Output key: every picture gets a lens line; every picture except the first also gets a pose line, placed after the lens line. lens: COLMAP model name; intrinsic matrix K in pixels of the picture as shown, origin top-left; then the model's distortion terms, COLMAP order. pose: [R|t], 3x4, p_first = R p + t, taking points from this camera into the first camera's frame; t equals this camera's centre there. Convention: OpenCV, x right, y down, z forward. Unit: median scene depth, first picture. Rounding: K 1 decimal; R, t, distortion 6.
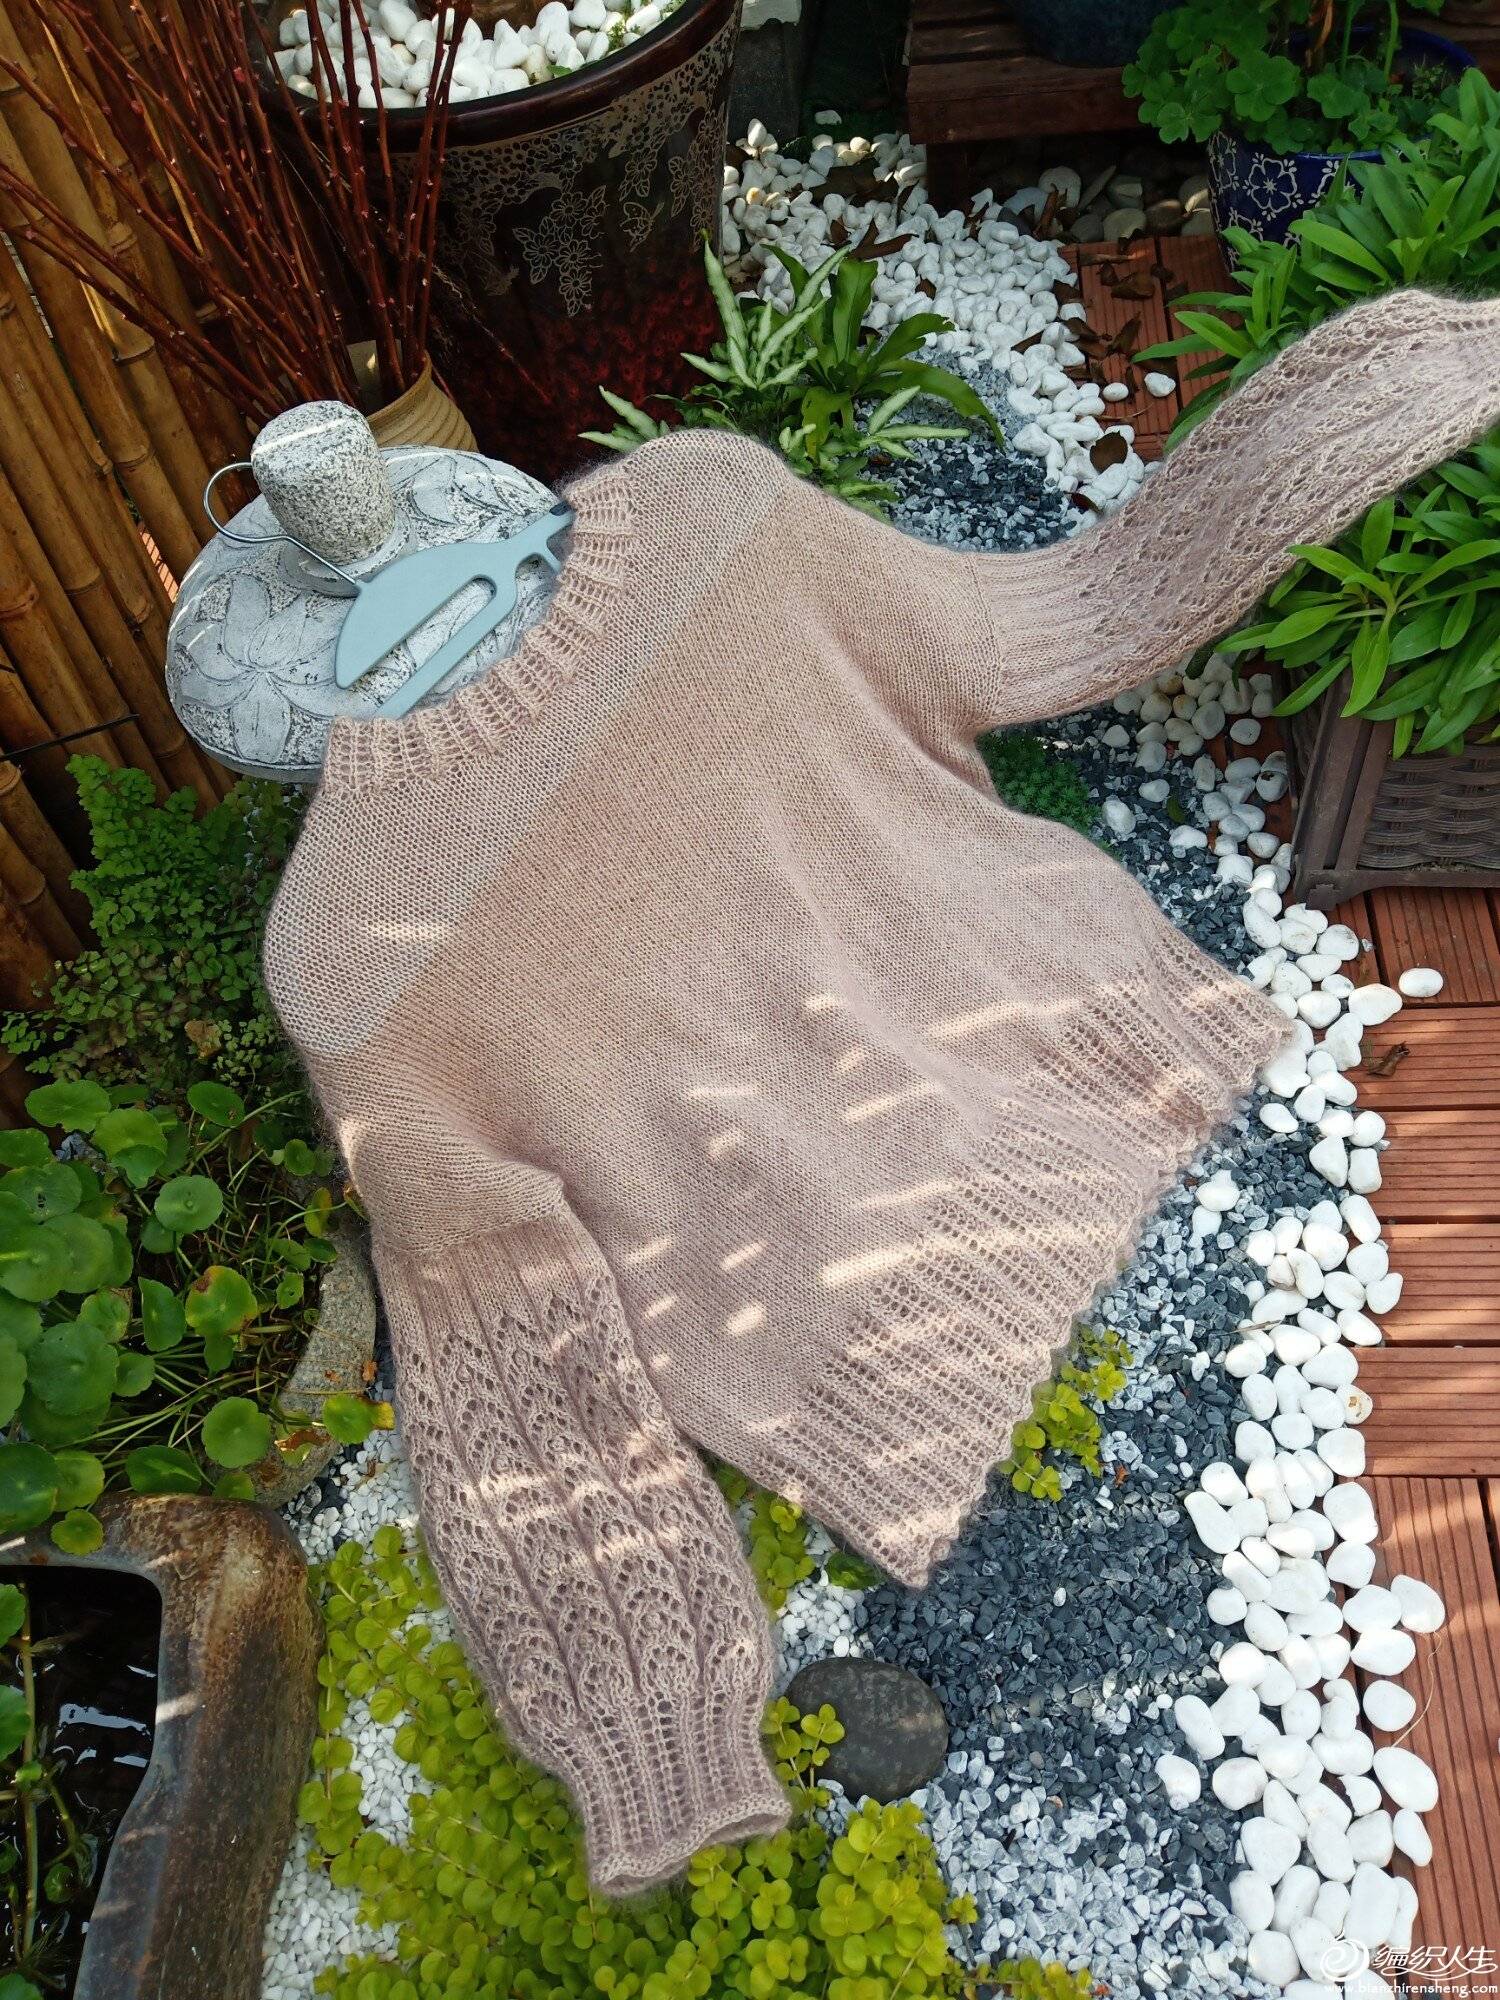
lens RADIAL K [[1830.5, 0, 672.5], [0, 1830.5, 1000.7], [0, 0, 1]] dist [0.004262, -0.009039]
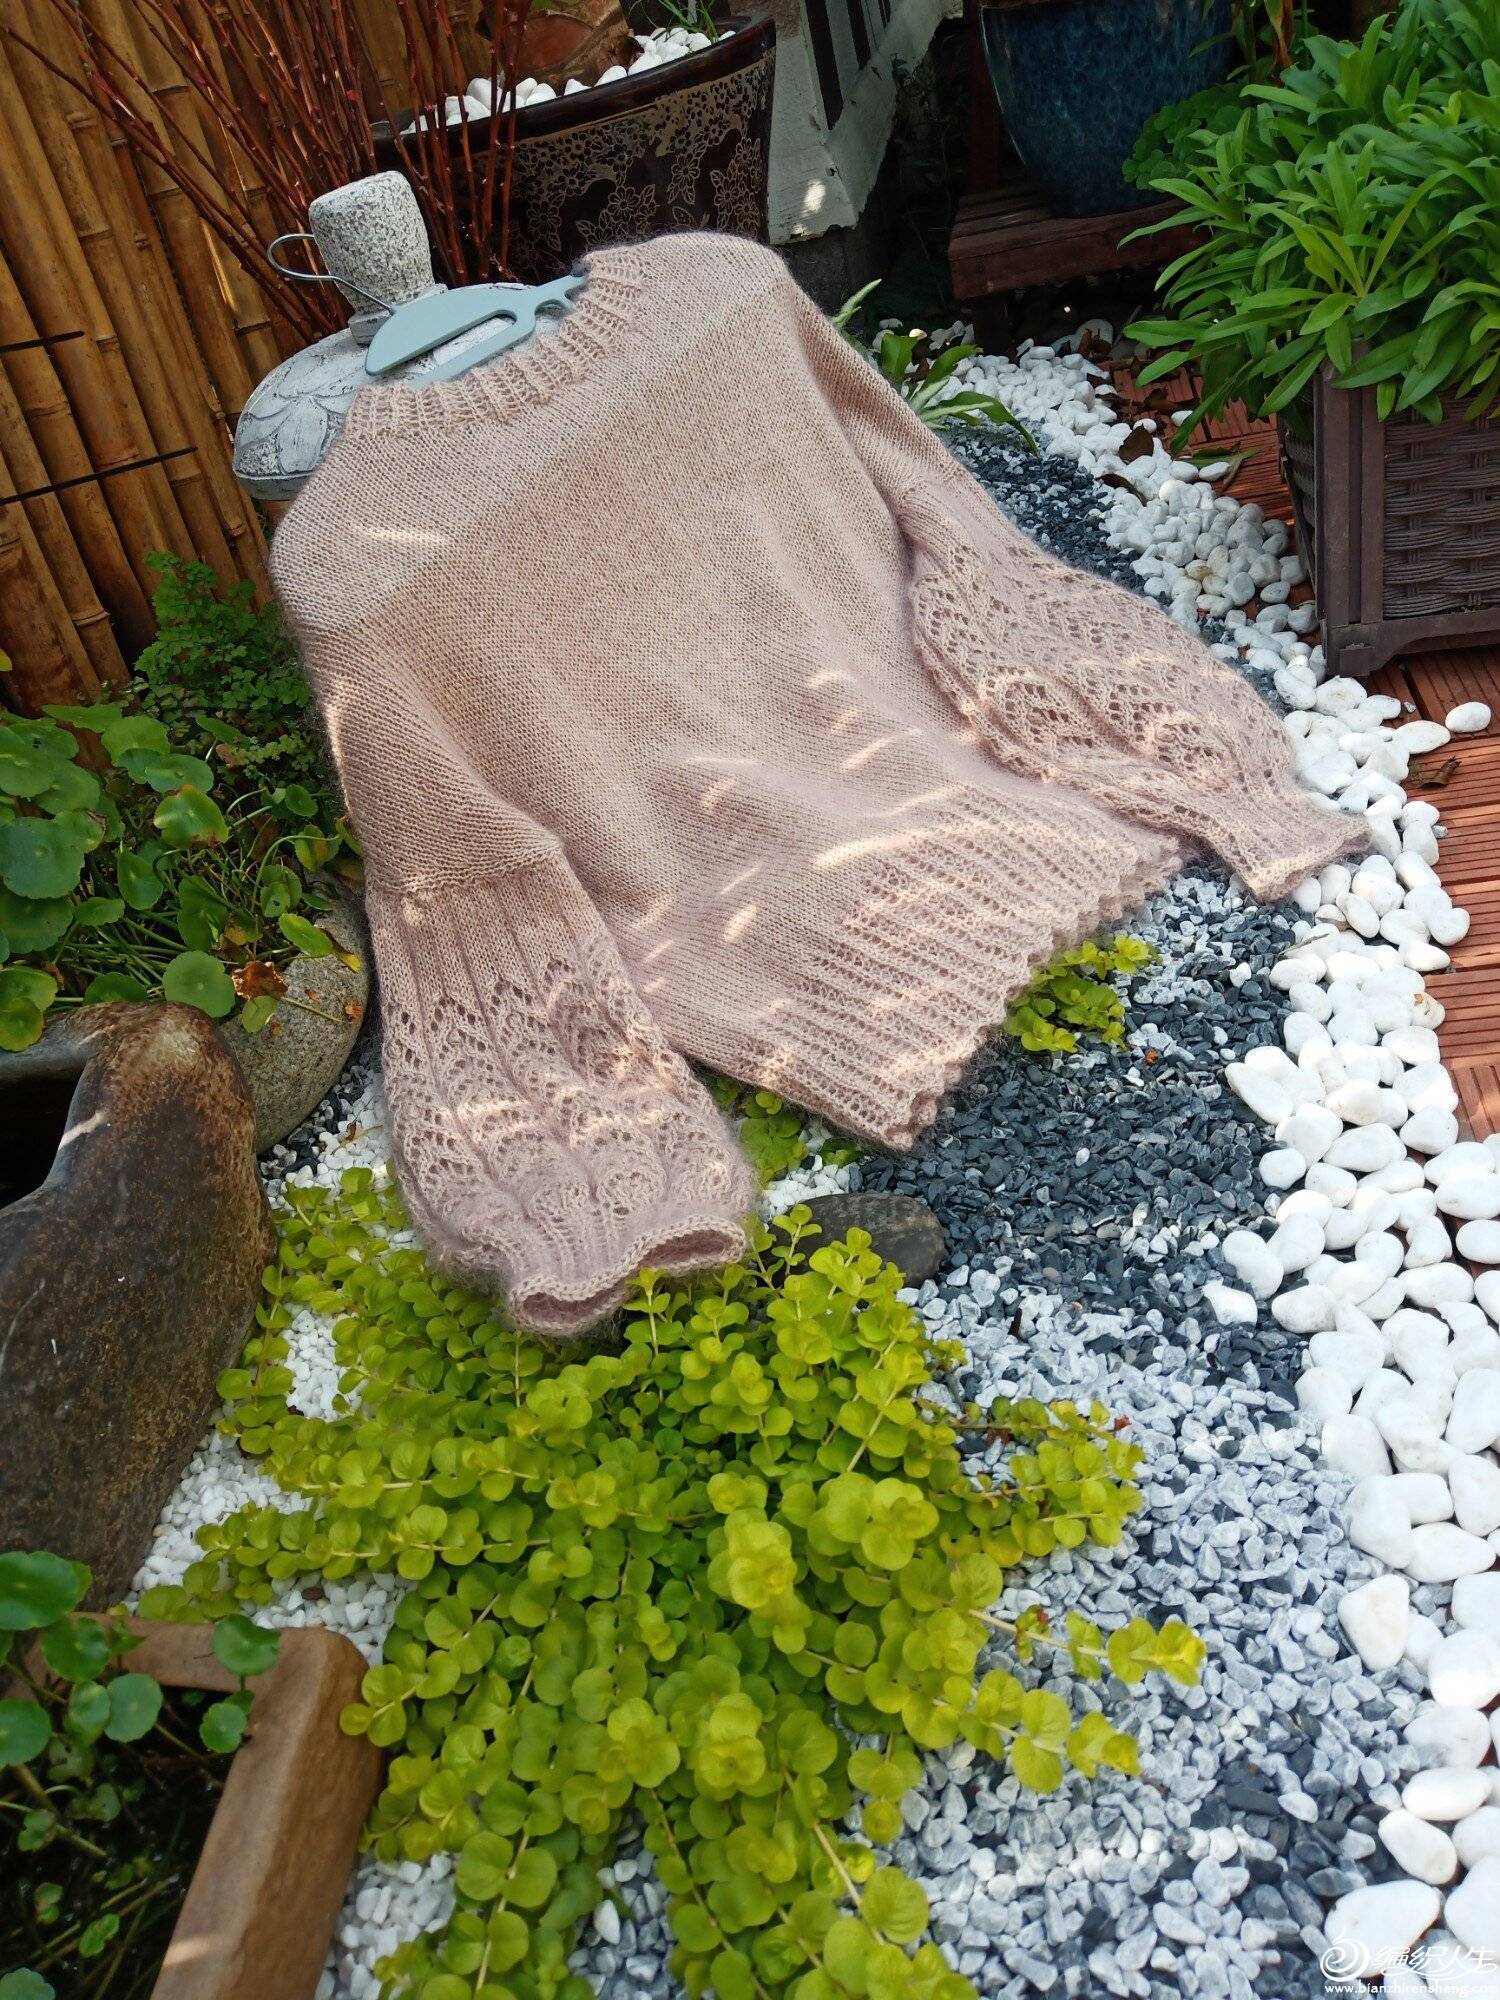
lens RADIAL K [[1812.6, 0, 660.2], [0, 1812.6, 998.6], [0, 0, 1]] dist [0.116065, -0.315408]
pose [[0.992954, -0.022057, -0.116431, 0.109978], [-0.022827, 0.928520, -0.370580, 0.565859], [0.116282, 0.370627, 0.921474, 0.136883]]
